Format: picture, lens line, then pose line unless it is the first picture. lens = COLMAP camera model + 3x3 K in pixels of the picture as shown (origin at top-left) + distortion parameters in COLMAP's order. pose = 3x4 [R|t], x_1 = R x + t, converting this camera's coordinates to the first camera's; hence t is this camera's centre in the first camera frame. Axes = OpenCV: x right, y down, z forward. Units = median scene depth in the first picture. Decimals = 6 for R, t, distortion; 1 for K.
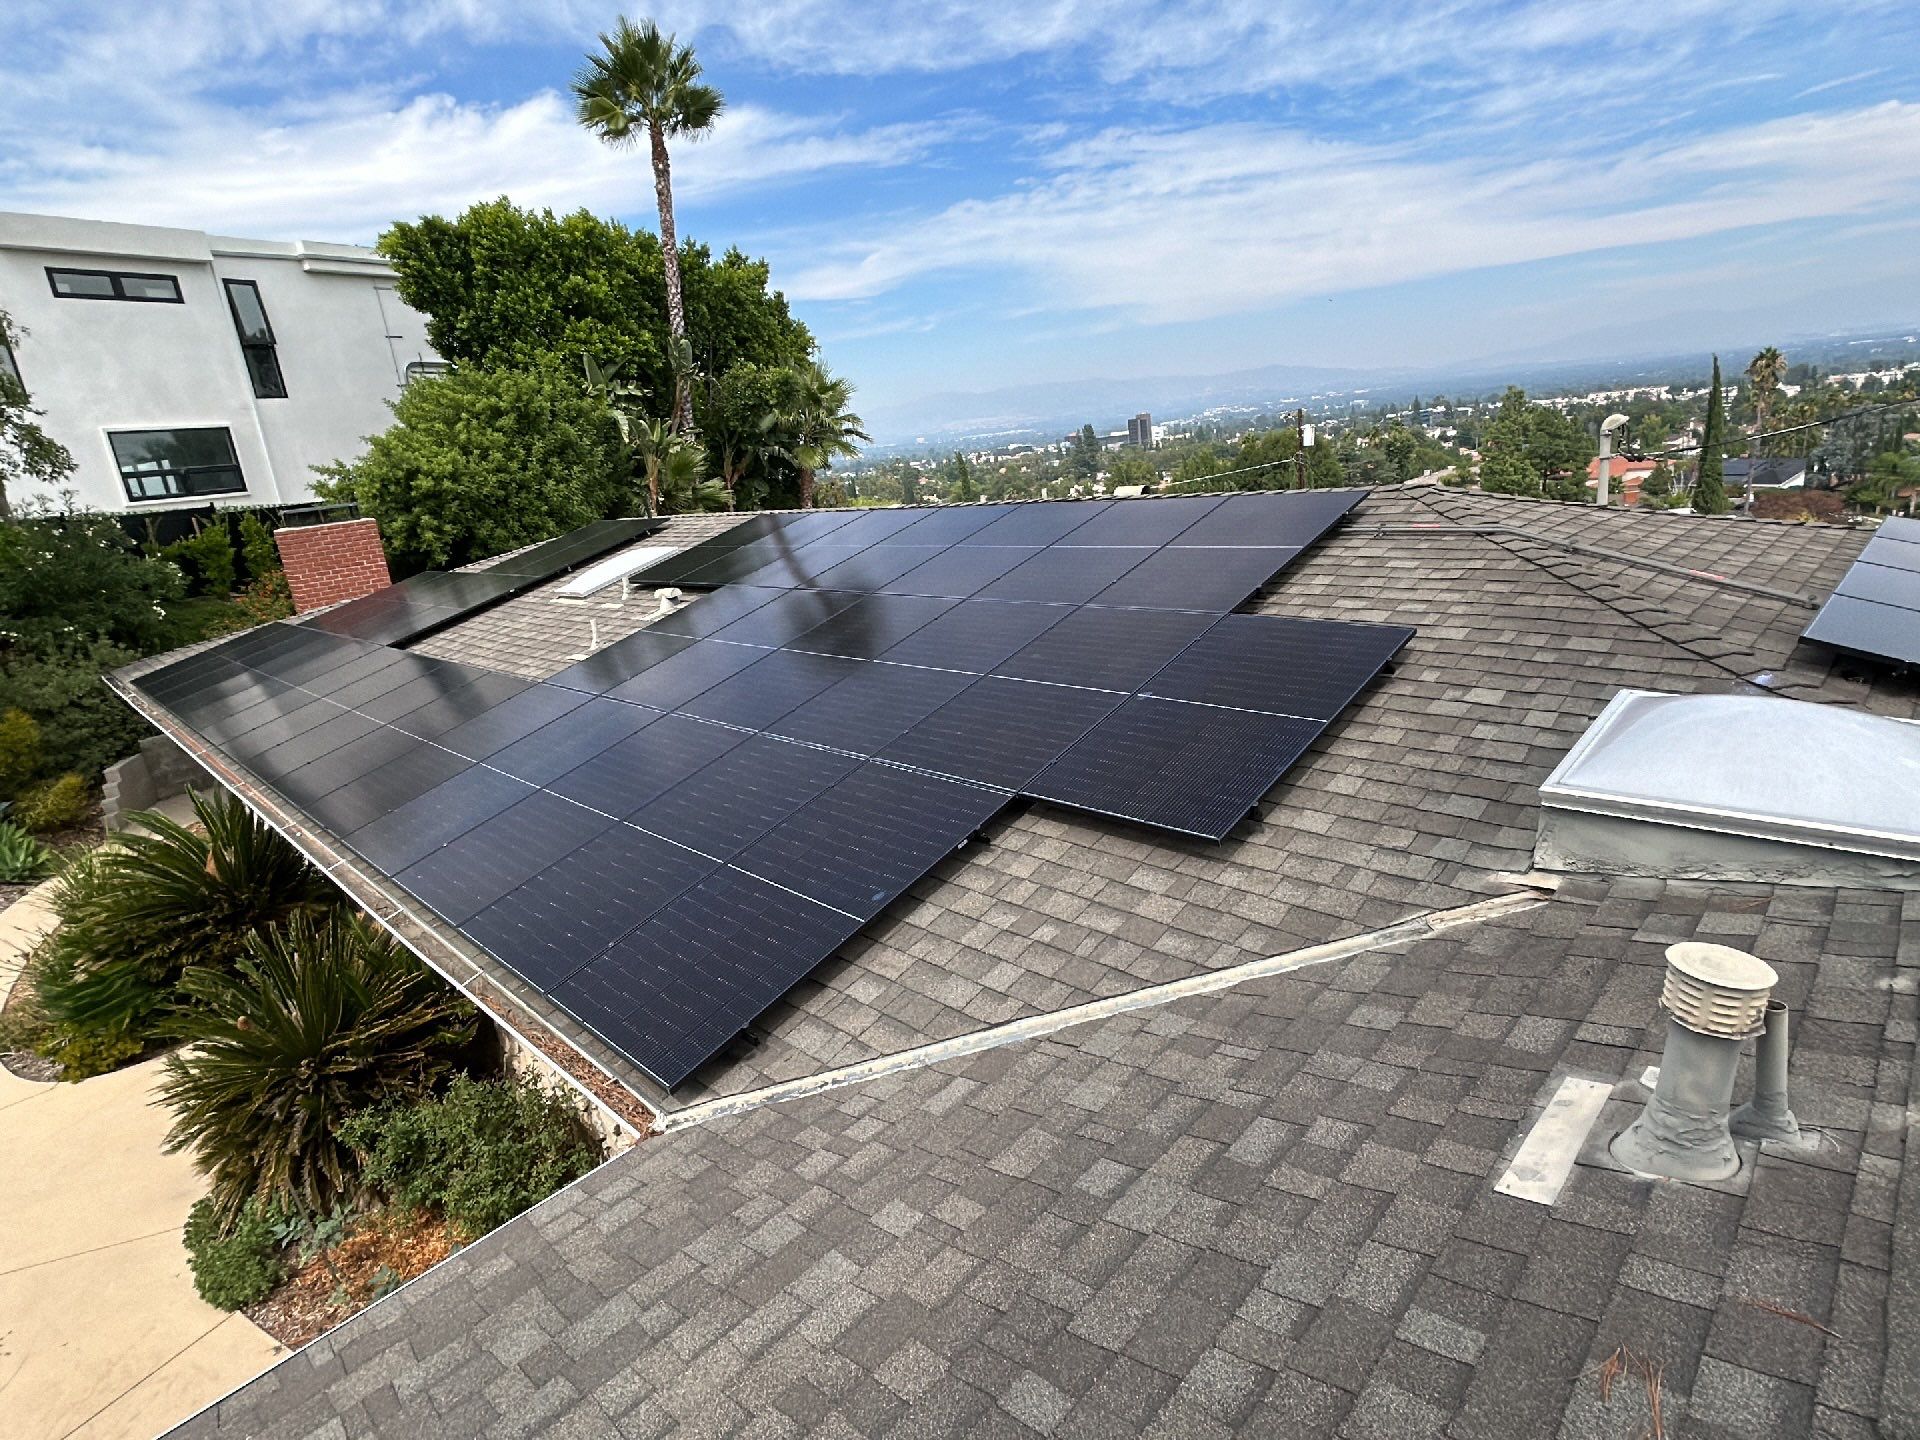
lens RADIAL K [[1006.7, 0, 958.8], [0, 1006.7, 714.8], [0, 0, 1]] dist [0.004288, -0.001741]
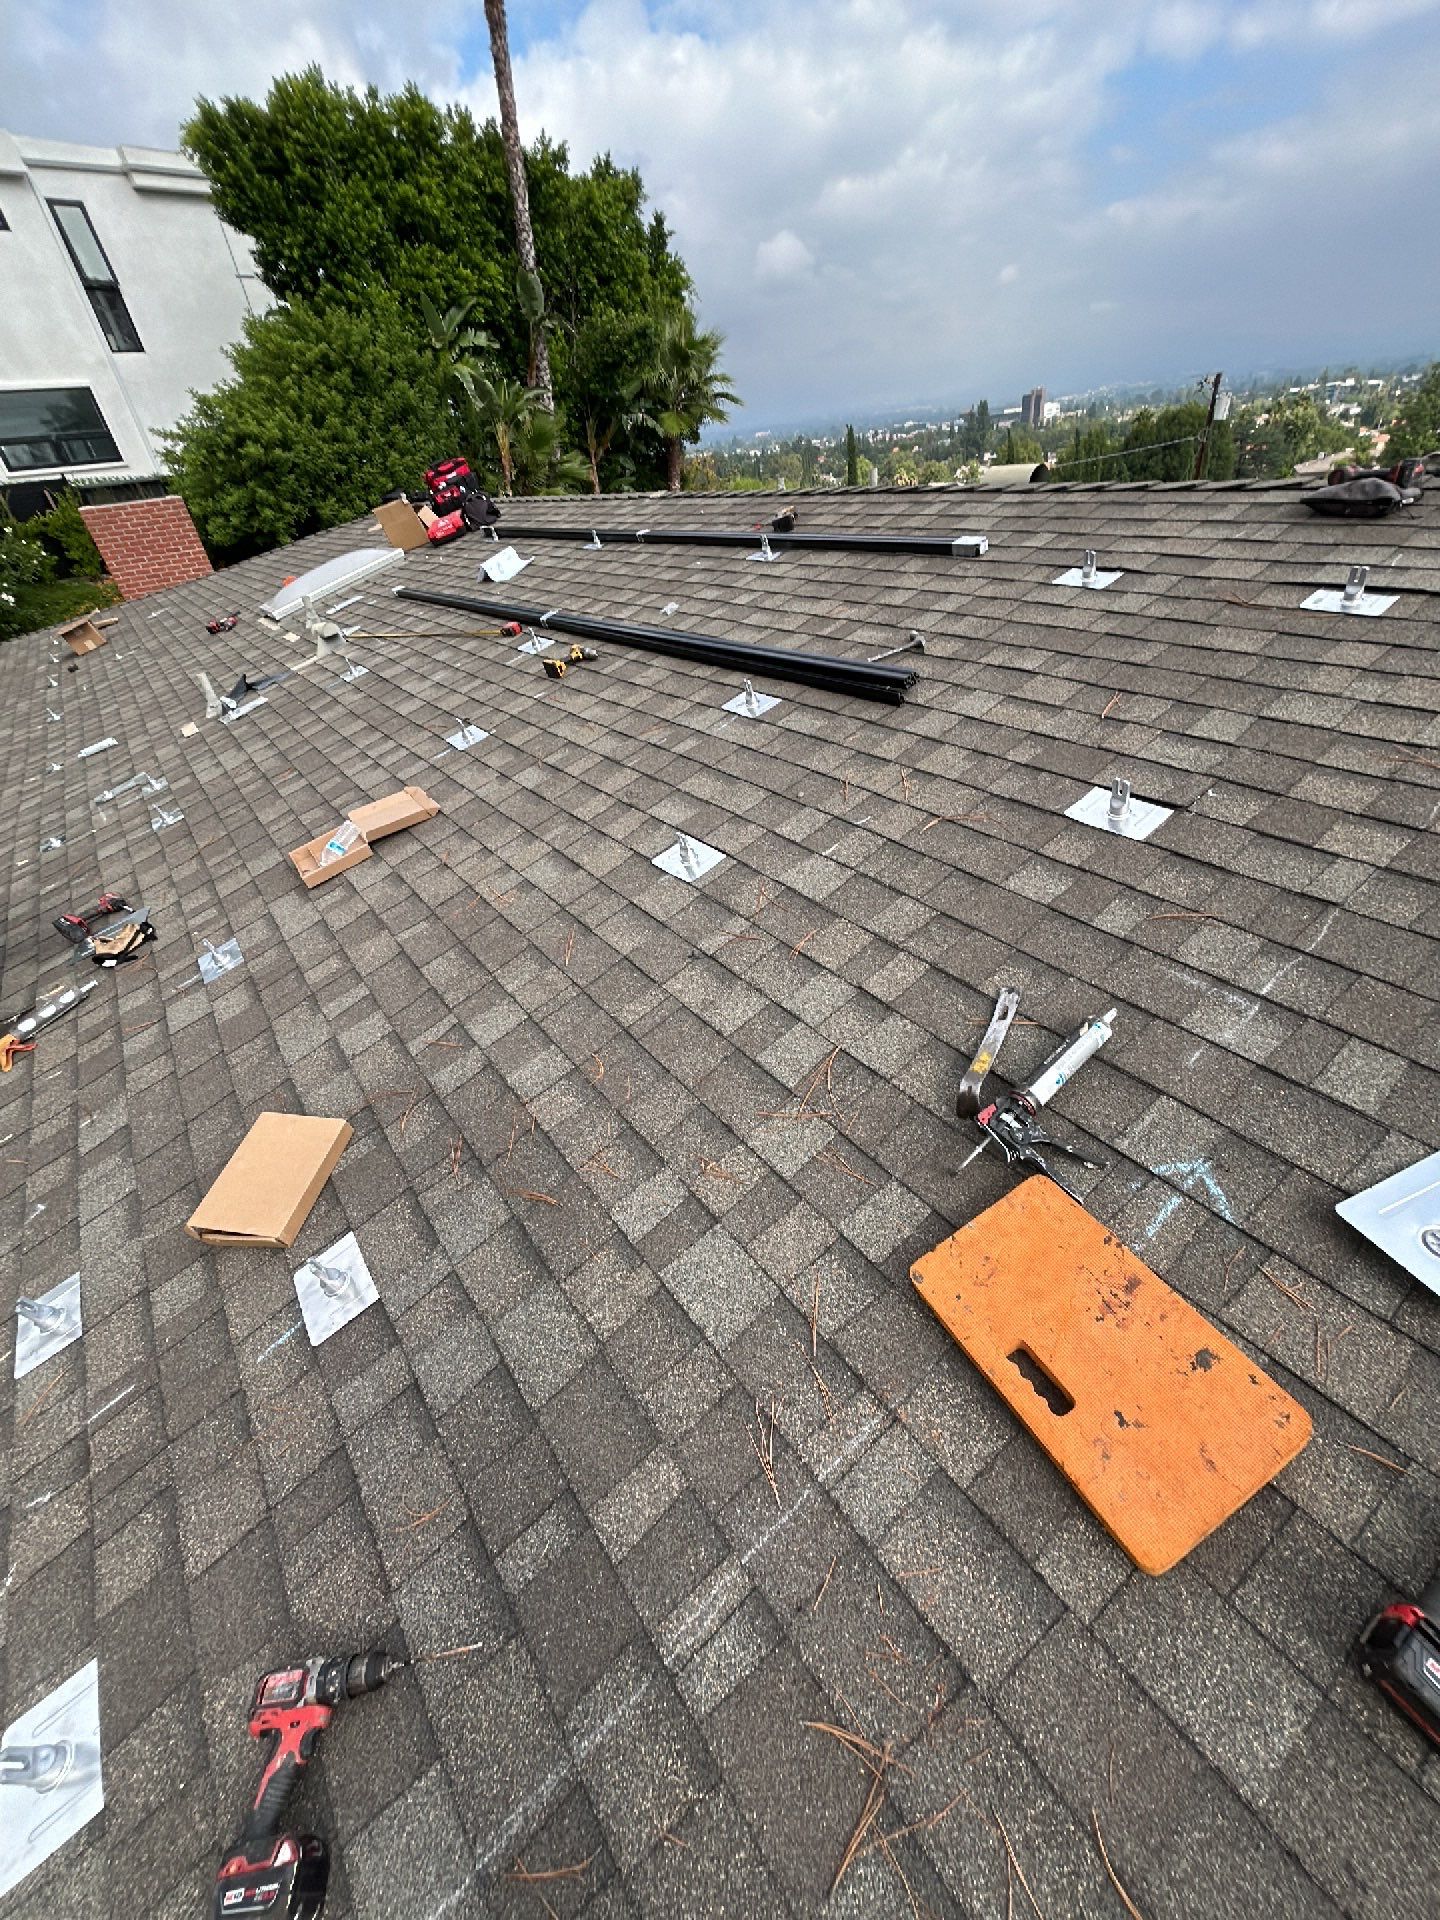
lens RADIAL K [[771.9, 0, 723.5], [0, 771.9, 950.5], [0, 0, 1]] dist [0.002656, -0.000517]
pose [[0.989526, 0.085552, -0.116275, 0.055114], [-0.042203, 0.941721, 0.333738, -0.076143], [0.138050, -0.325335, 0.935467, 0.342163]]
